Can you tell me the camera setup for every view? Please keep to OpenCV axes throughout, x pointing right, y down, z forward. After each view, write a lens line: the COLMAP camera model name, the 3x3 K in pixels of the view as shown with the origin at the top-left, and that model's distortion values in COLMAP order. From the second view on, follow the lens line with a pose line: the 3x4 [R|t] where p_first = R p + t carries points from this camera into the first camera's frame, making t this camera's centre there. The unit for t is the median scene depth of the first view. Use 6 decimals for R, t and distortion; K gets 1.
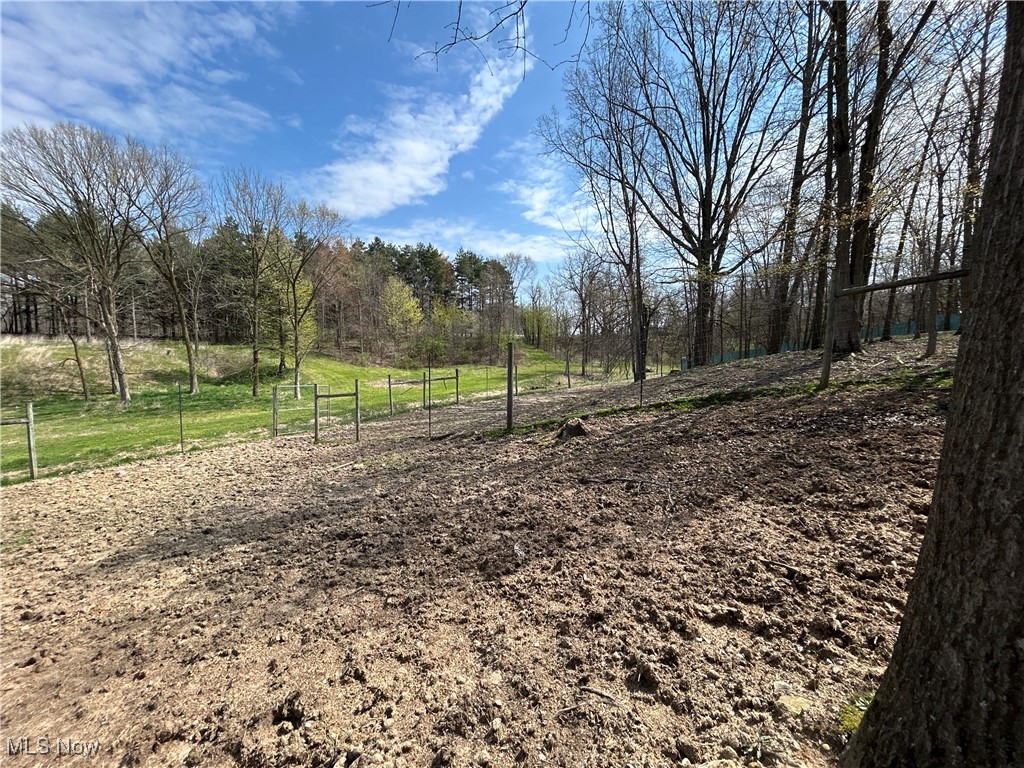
lens RADIAL K [[408.5, 0, 512.0], [0, 408.5, 384.0], [0, 0, 1]] dist [0.001575, 0.000241]
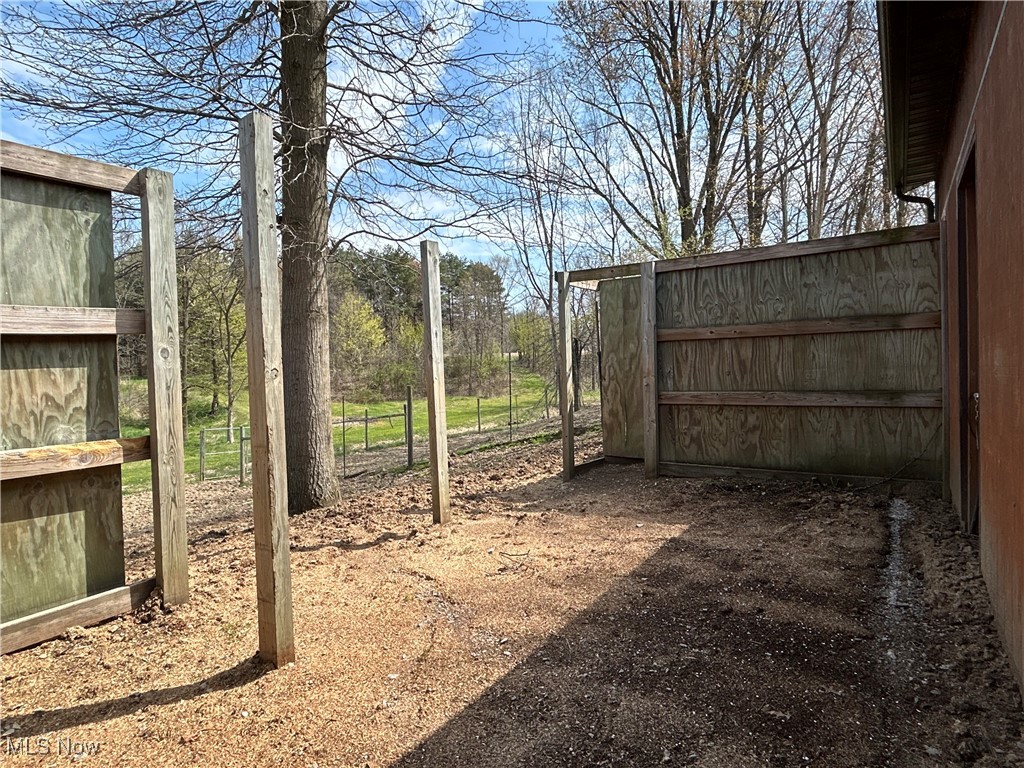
lens RADIAL K [[562.5, 0, 512.0], [0, 562.5, 384.0], [0, 0, 1]] dist [-0.001883, -0.000395]
pose [[0.999059, -0.025182, -0.035312, 0.105378], [0.023105, 0.998046, -0.058049, -0.003990], [0.036705, 0.057179, 0.997689, -0.160222]]
